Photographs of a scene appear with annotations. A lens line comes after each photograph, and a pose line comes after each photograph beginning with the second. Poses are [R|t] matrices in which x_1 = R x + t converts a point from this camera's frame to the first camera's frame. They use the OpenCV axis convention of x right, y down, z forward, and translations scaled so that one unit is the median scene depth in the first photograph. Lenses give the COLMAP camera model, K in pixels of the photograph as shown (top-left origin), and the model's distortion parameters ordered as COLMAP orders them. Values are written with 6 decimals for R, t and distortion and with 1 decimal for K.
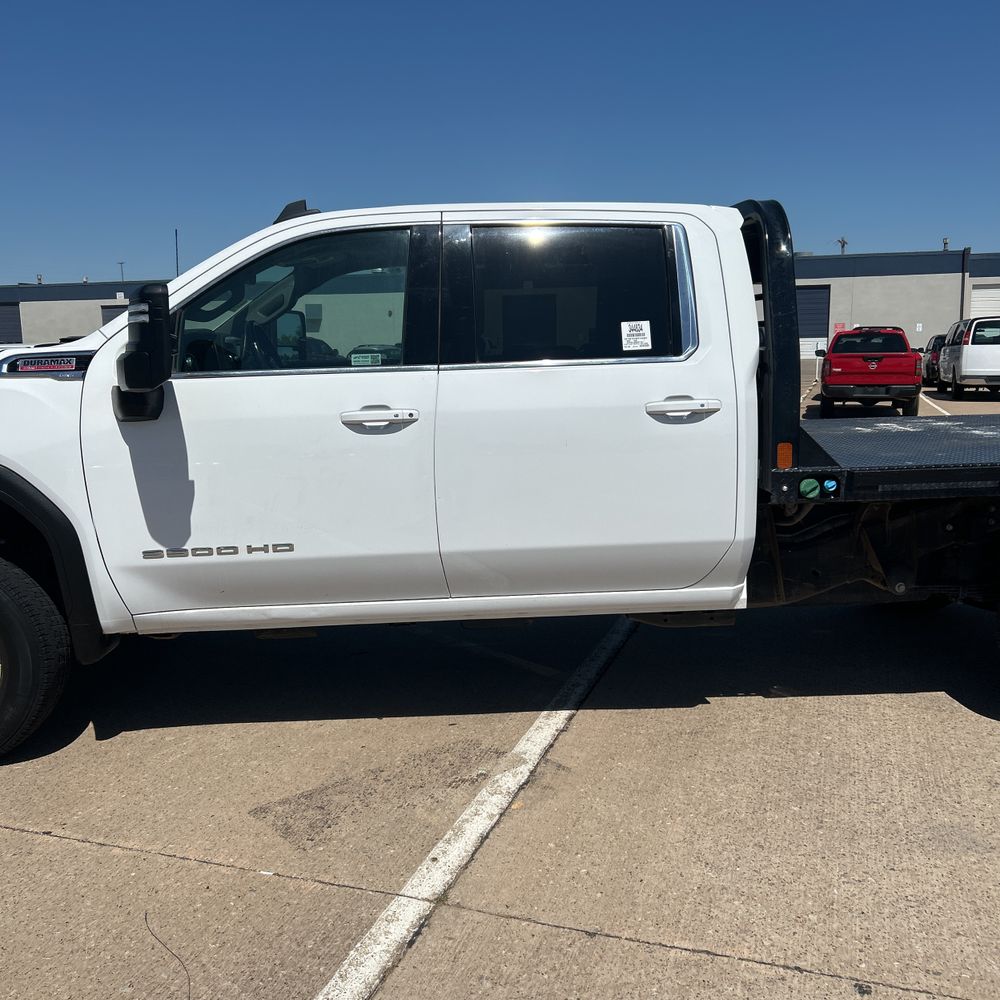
lens RADIAL K [[1007.5, 0, 506.9], [0, 1007.5, 505.6], [0, 0, 1]] dist [0.039298, 0.000000]
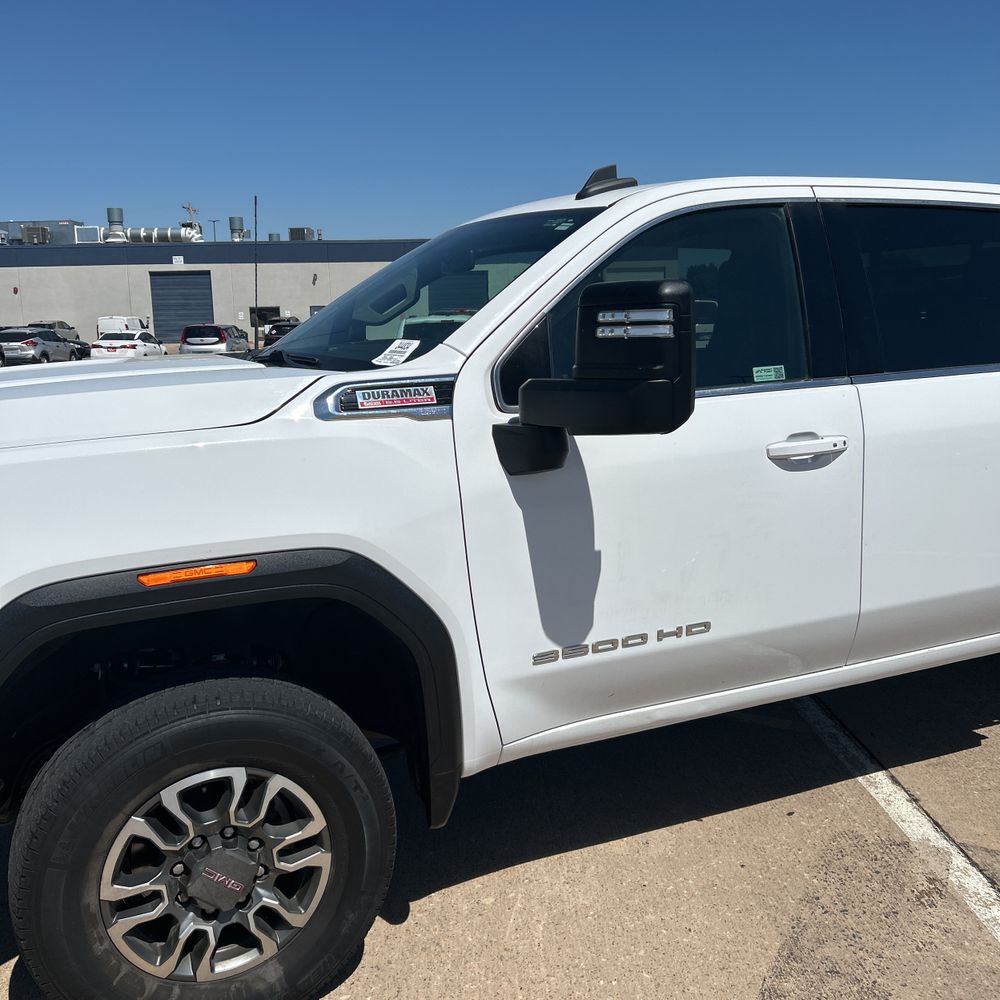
lens RADIAL K [[1007.5, 0, 483.5], [0, 1007.5, 489.2], [0, 0, 1]] dist [0.039298, 0.000000]
pose [[0.939597, -0.065021, 0.336050, -0.620457], [0.062926, 0.997871, 0.017133, -0.084854], [-0.336448, 0.005048, 0.941688, 0.347065]]
